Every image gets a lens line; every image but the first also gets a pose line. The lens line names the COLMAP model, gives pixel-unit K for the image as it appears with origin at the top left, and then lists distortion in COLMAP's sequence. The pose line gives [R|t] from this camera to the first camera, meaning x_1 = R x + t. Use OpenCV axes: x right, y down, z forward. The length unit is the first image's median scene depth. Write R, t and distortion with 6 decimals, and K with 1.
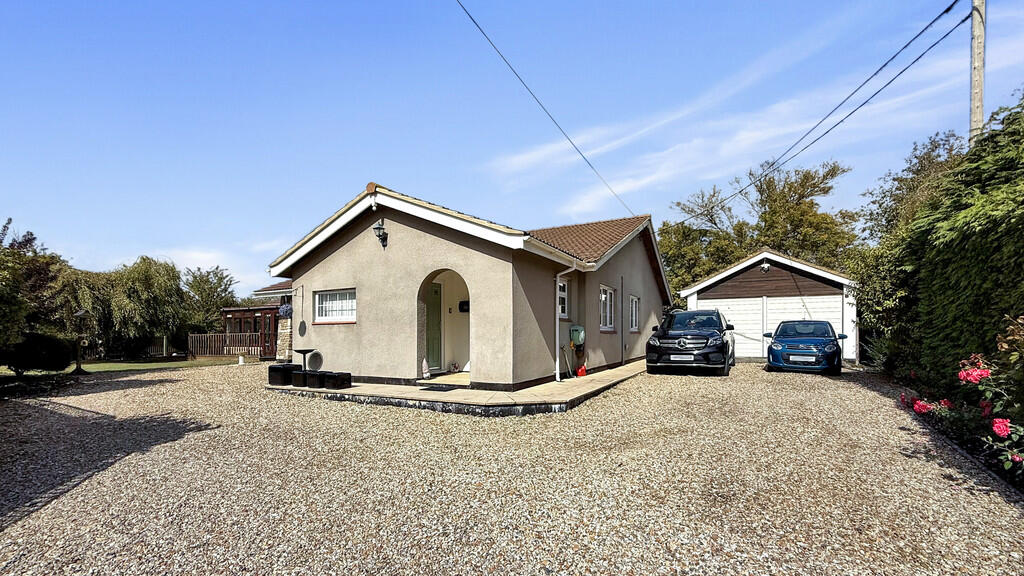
lens RADIAL K [[426.9, 0, 506.5], [0, 426.9, 285.6], [0, 0, 1]] dist [-0.001397, -0.000073]
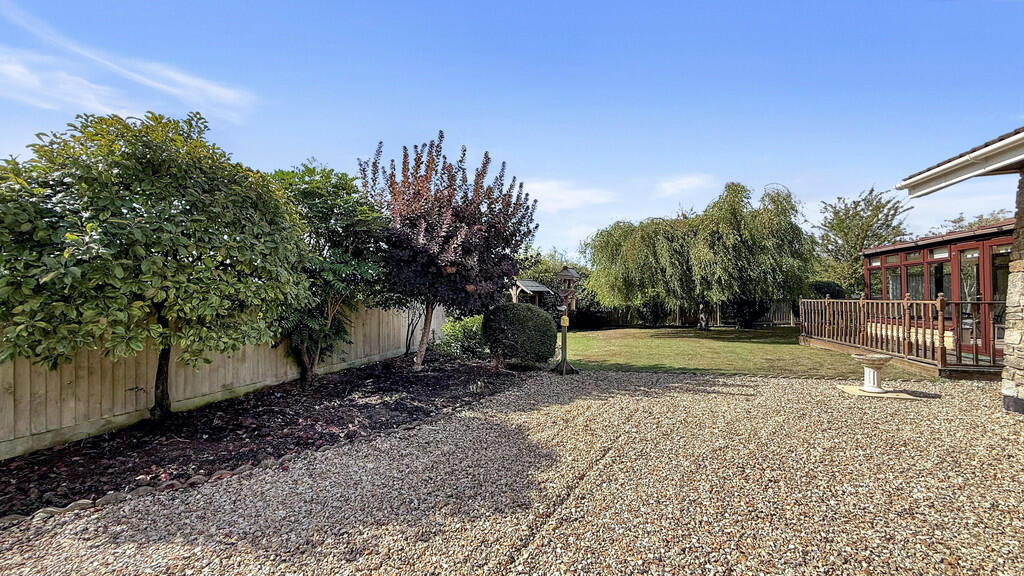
lens RADIAL K [[426.9, 0, 506.5], [0, 426.9, 285.6], [0, 0, 1]] dist [-0.001397, -0.000073]
pose [[0.204787, -0.016515, -0.978667, -0.186897], [0.108879, 0.994037, 0.006009, 0.035186], [0.972732, -0.107786, 0.205364, 0.356580]]
